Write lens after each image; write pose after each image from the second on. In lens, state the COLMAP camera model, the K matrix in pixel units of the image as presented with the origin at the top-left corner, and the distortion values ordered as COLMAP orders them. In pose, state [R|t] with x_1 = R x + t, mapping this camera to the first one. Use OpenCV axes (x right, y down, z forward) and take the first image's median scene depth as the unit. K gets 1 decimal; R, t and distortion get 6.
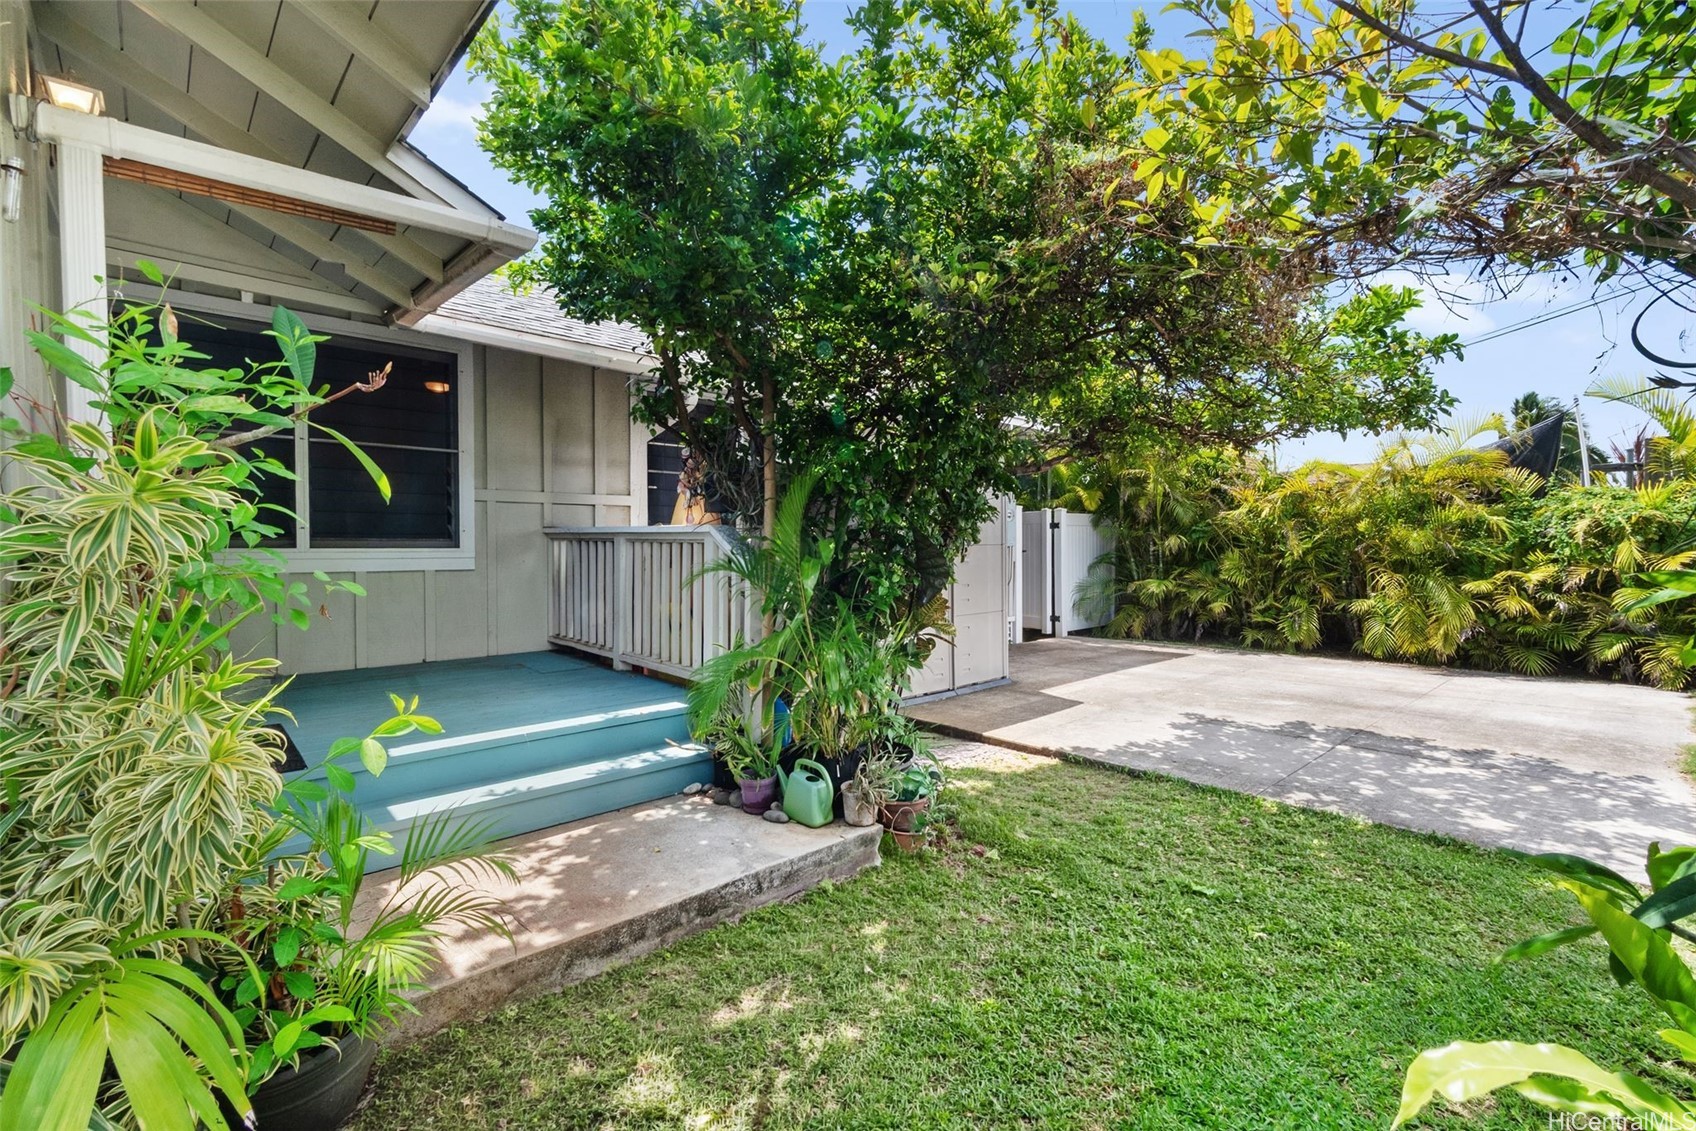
lens RADIAL K [[755.0, 0, 844.9], [0, 755.0, 563.9], [0, 0, 1]] dist [0.002207, -0.000660]
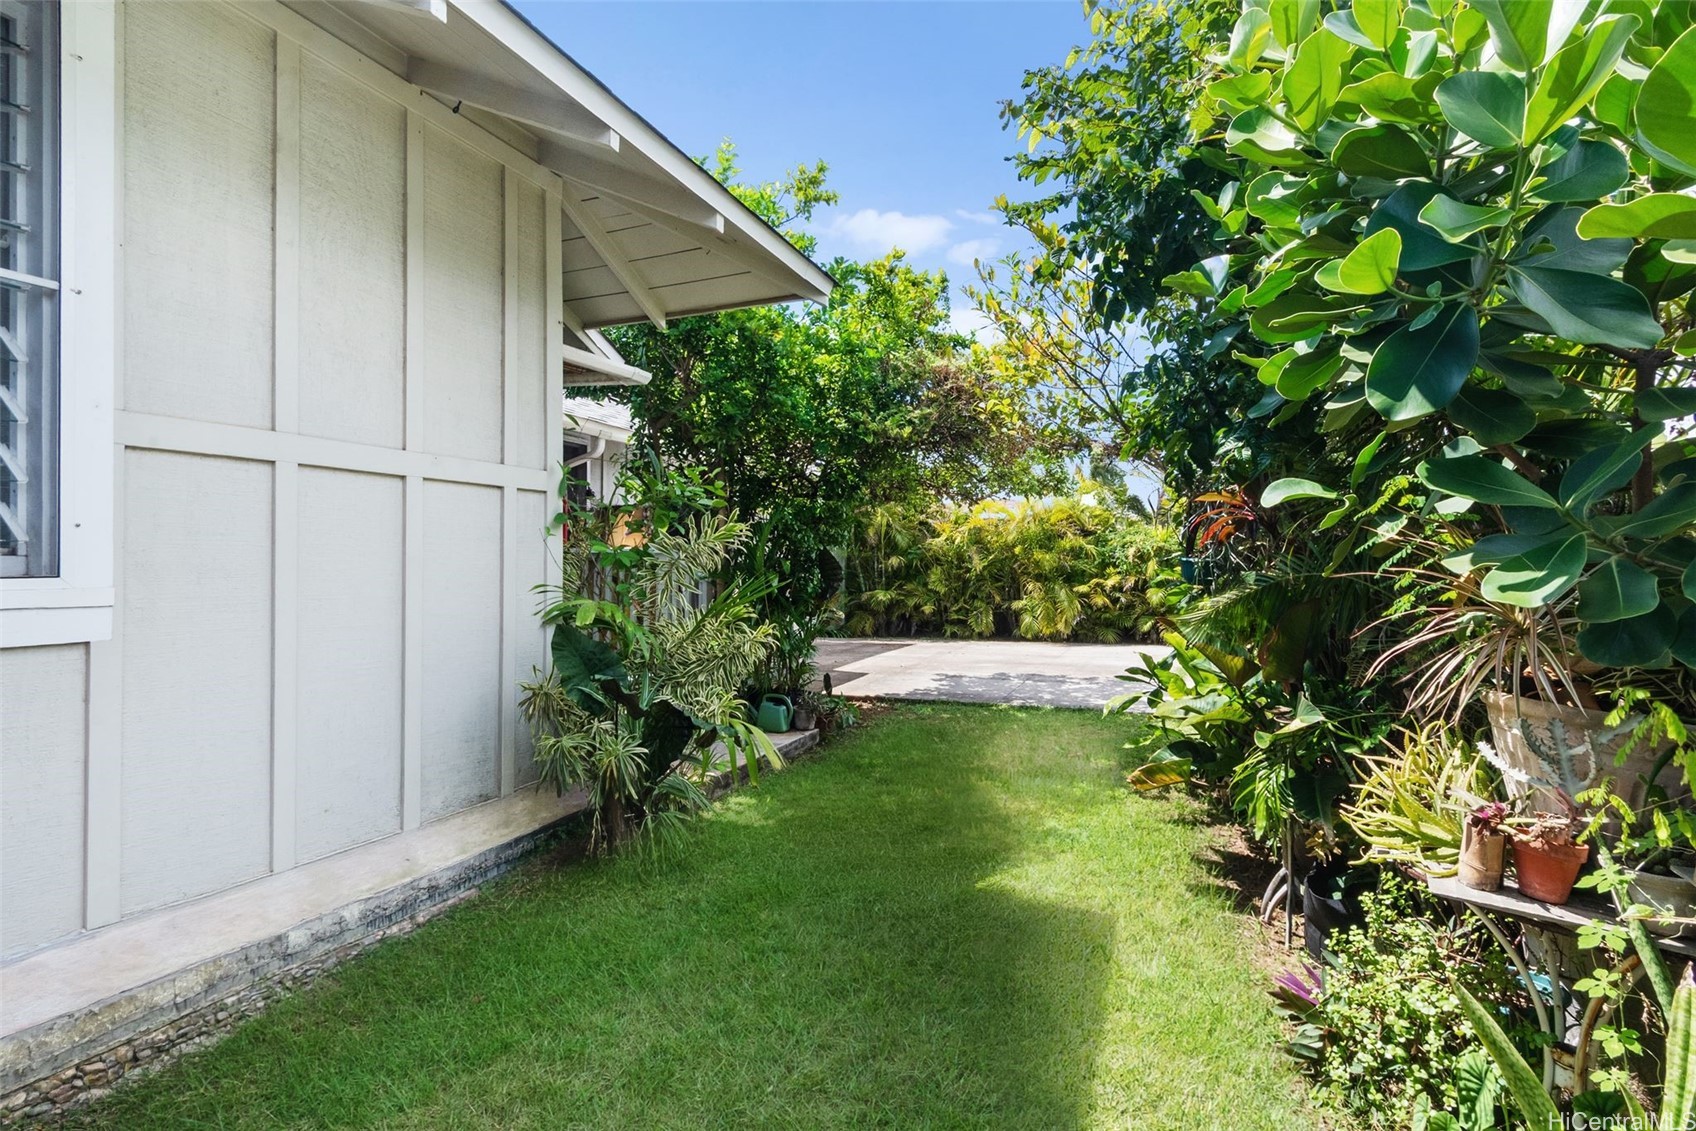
lens RADIAL K [[755.0, 0, 849.2], [0, 755.0, 563.0], [0, 0, 1]] dist [0.002207, -0.000660]
pose [[0.913666, 0.000025, 0.406466, -0.225184], [0.011589, 0.999592, -0.026112, 0.009356], [-0.406301, 0.028569, 0.913293, -0.222220]]
